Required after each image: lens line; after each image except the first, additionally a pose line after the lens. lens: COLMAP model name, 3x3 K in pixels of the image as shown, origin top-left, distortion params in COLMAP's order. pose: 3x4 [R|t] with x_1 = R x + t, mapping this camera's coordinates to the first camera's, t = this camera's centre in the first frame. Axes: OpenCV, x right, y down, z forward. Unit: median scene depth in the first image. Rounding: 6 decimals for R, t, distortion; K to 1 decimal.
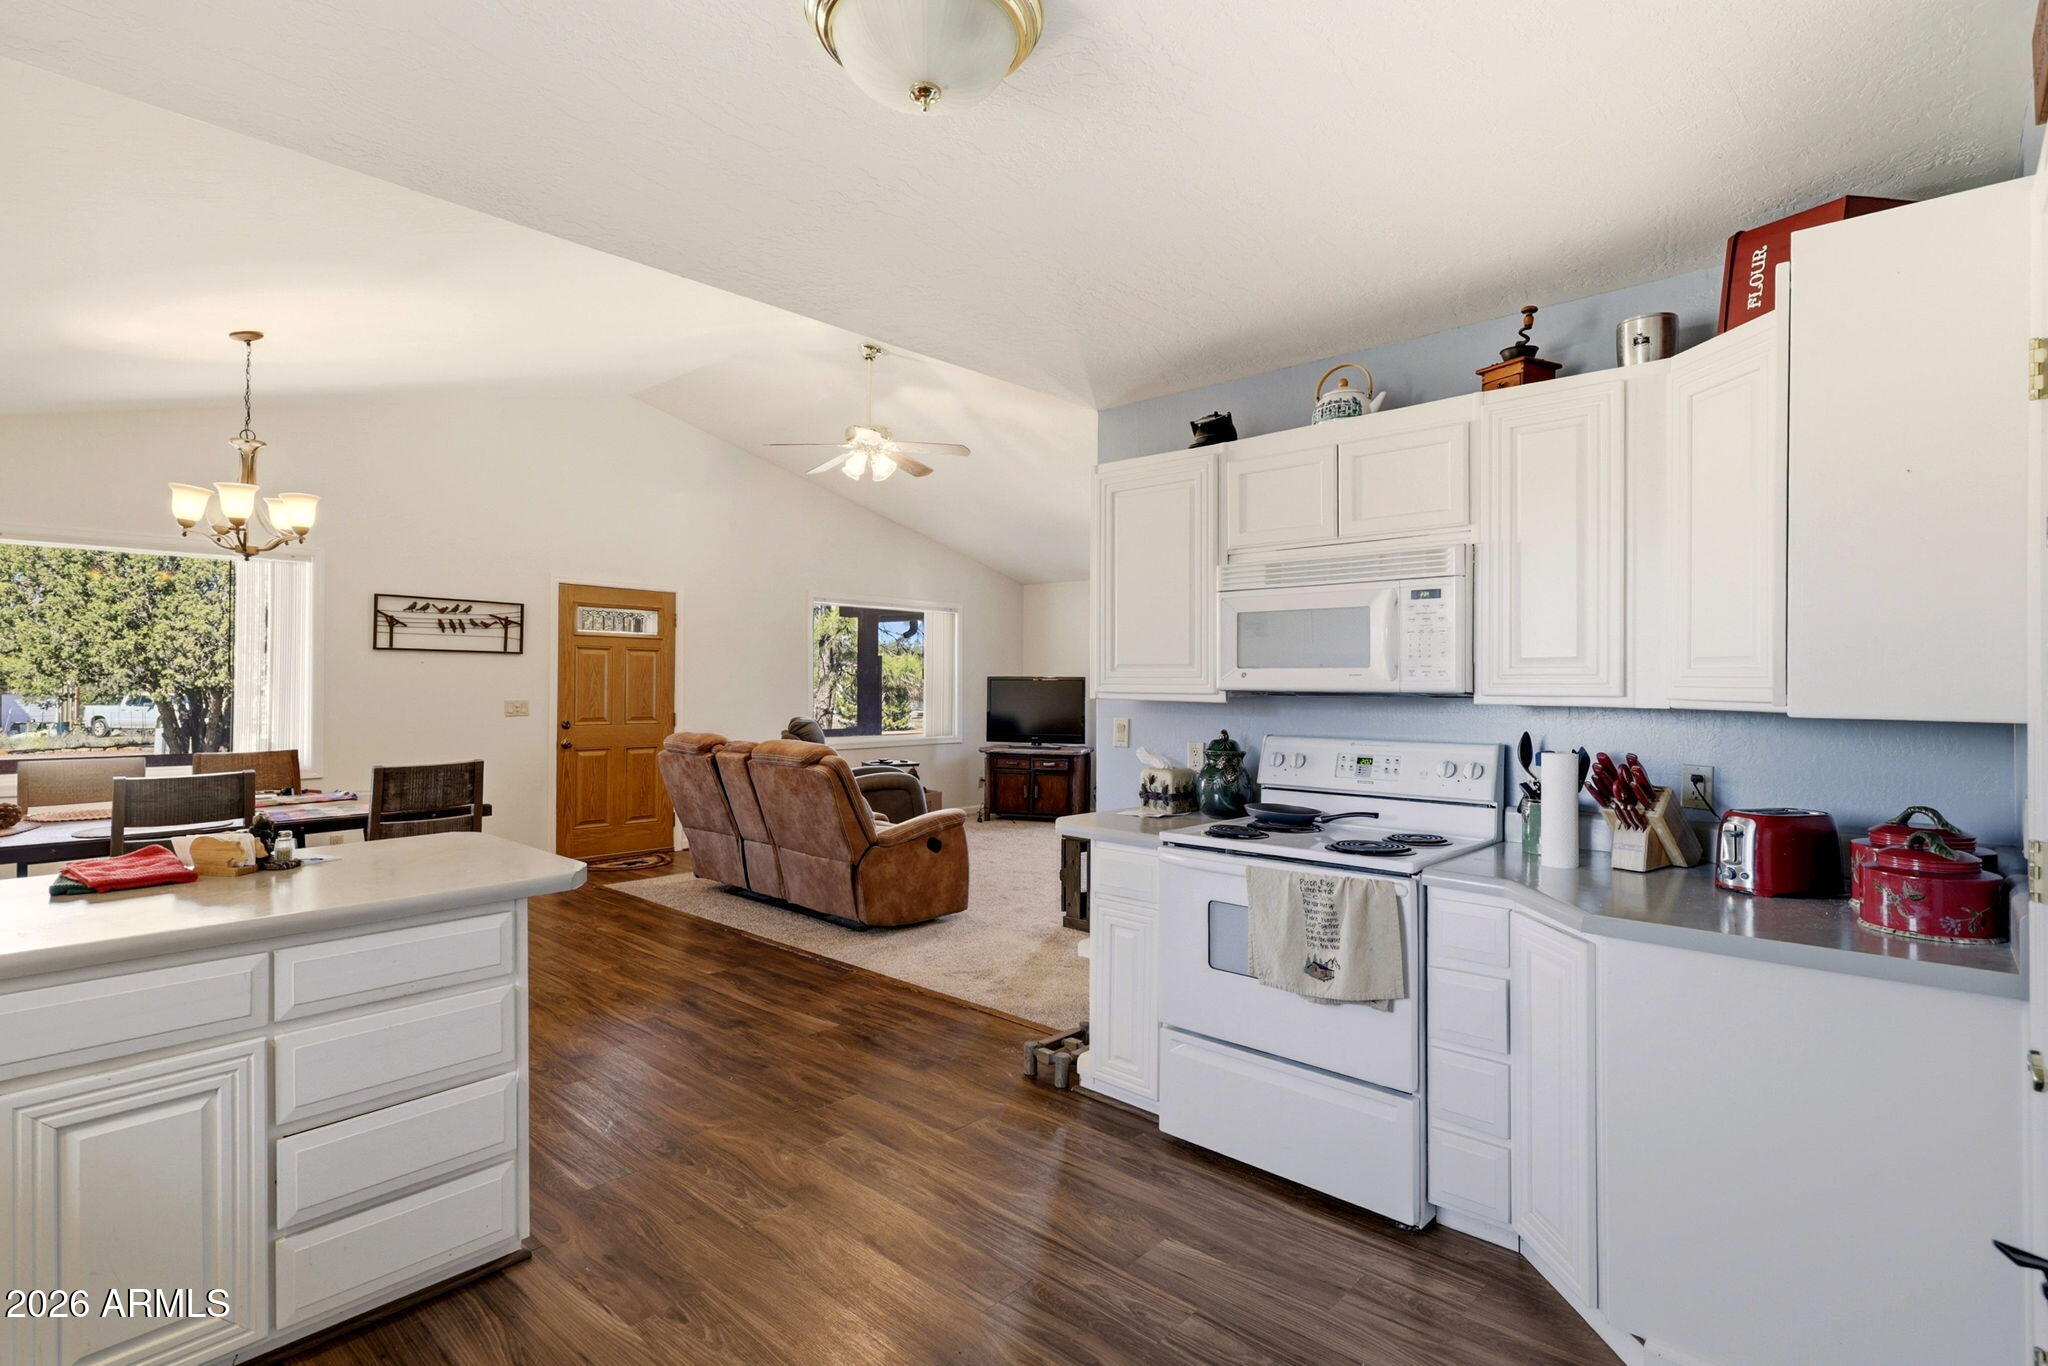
lens RADIAL K [[991.0, 0, 1022.4], [0, 991.0, 677.2], [0, 0, 1]] dist [0.000761, 0.000333]
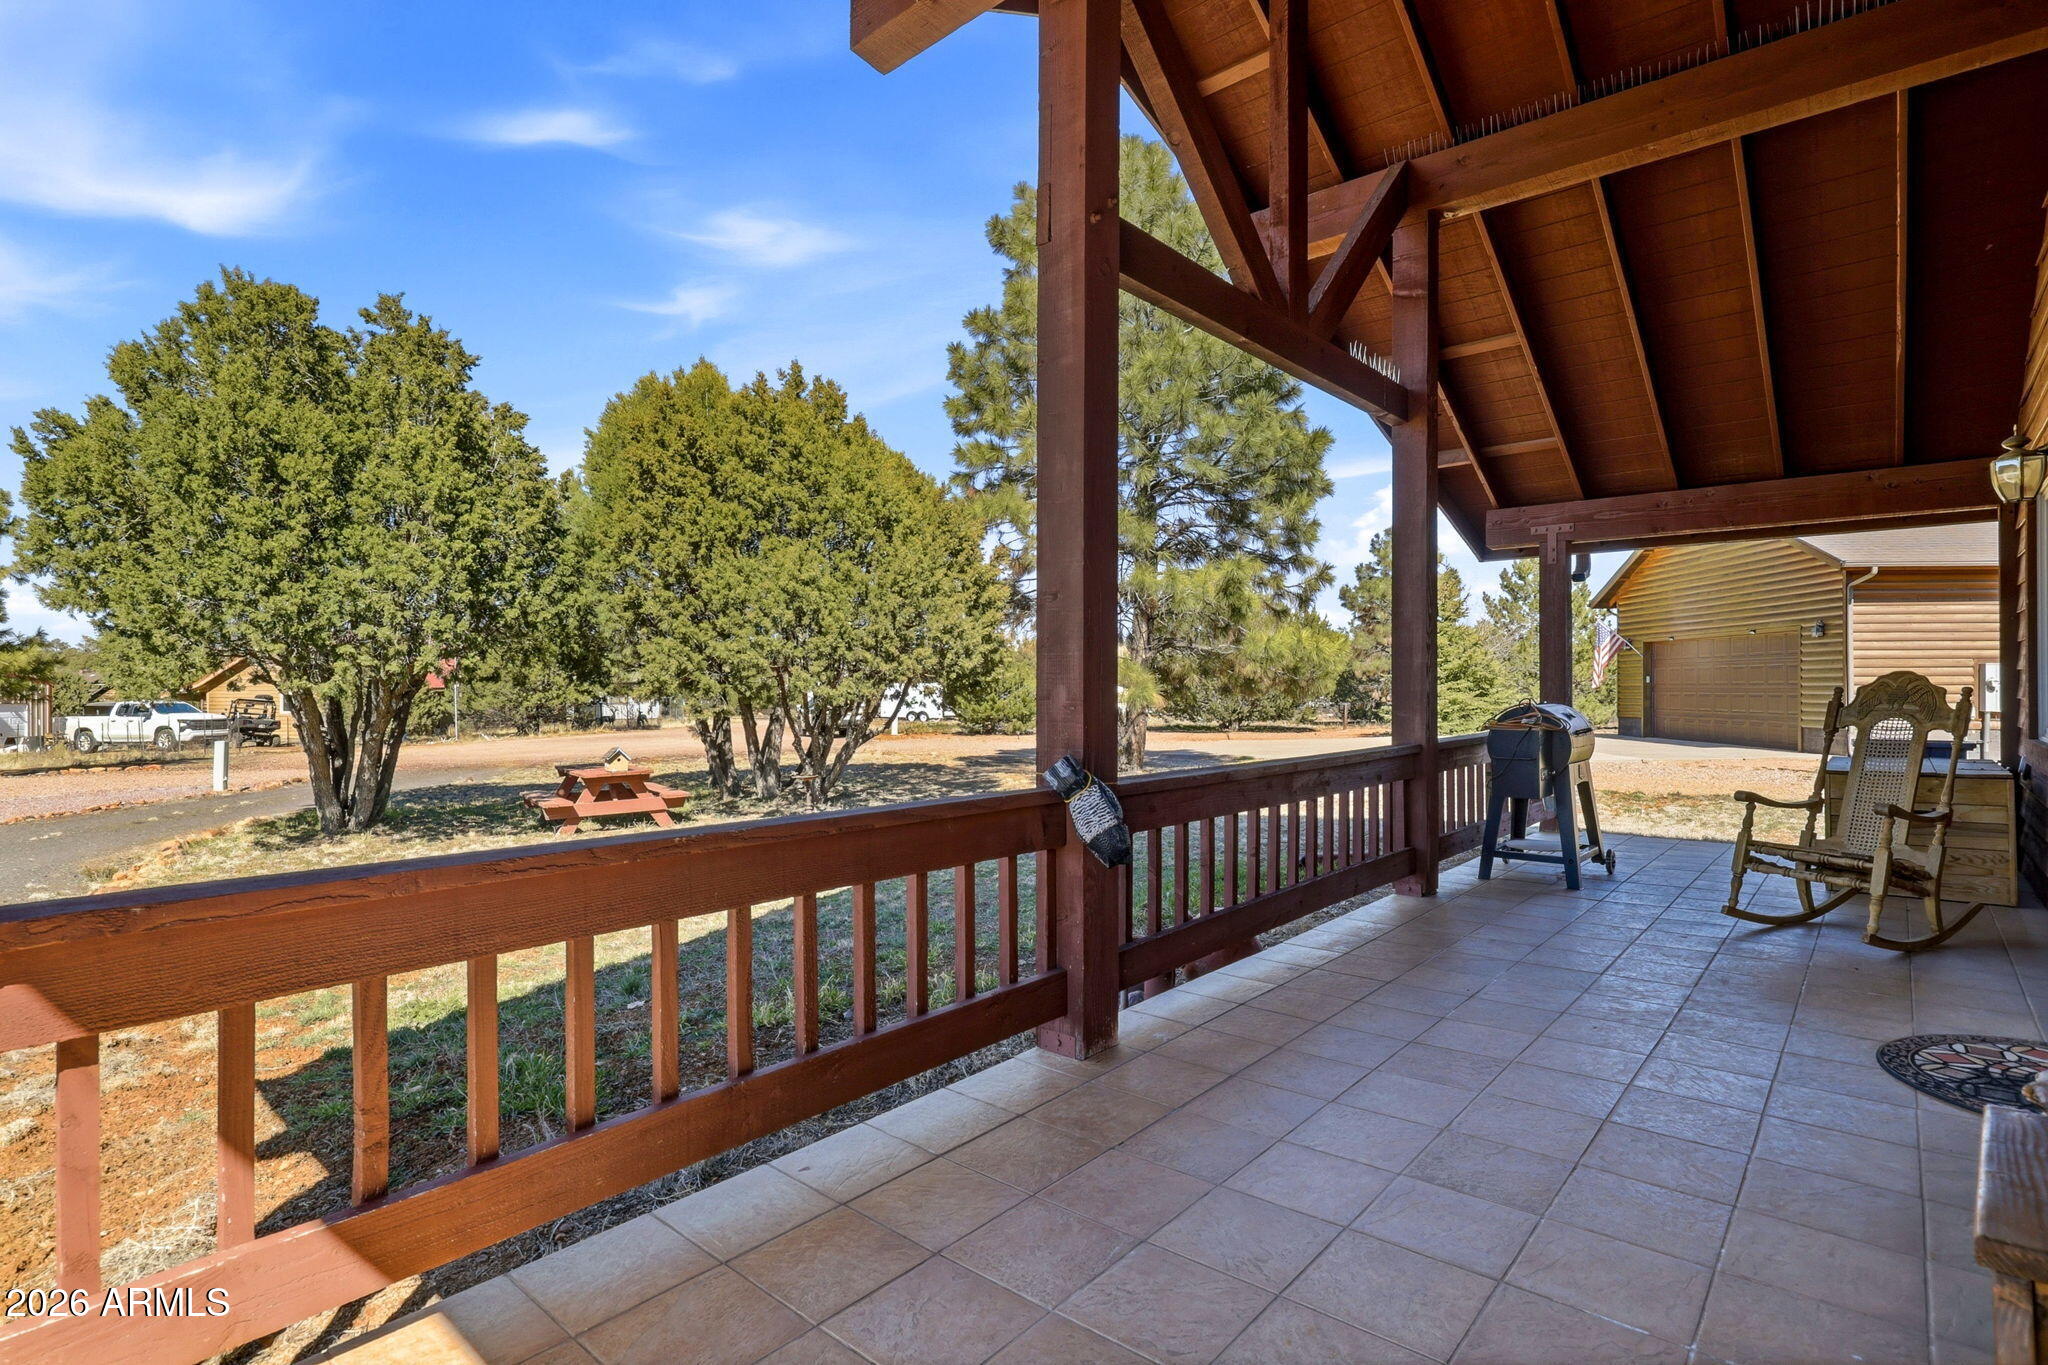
lens RADIAL K [[991.0, 0, 1022.1], [0, 991.0, 681.7], [0, 0, 1]] dist [0.000761, 0.000333]
pose [[0.999438, -0.011897, 0.031351, -0.459074], [0.011827, 0.999927, 0.002435, 0.018916], [-0.031378, -0.002063, 0.999505, 0.363258]]
